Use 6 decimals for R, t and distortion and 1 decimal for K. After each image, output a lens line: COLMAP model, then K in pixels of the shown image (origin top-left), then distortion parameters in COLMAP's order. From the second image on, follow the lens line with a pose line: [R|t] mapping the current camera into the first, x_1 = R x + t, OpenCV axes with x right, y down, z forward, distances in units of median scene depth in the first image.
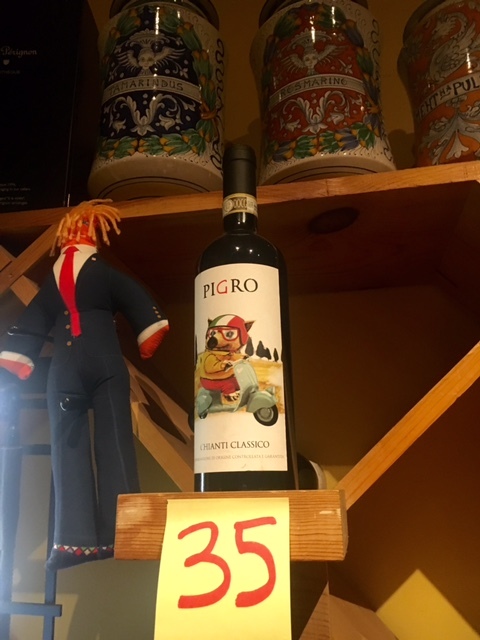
lens RADIAL K [[542.3, 0, 240.0], [0, 542.3, 320.0], [0, 0, 1]] dist [0.011686, -0.005566]
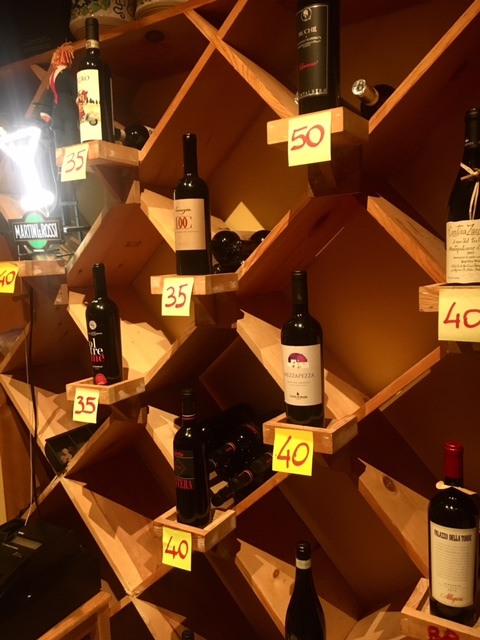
lens RADIAL K [[542.3, 0, 240.0], [0, 542.3, 320.0], [0, 0, 1]] dist [0.011686, -0.005566]
pose [[0.927375, 0.032048, -0.372758, 2.031404], [0.115566, 0.923064, 0.366874, 0.170032], [0.355837, -0.383308, 0.852323, -1.833028]]
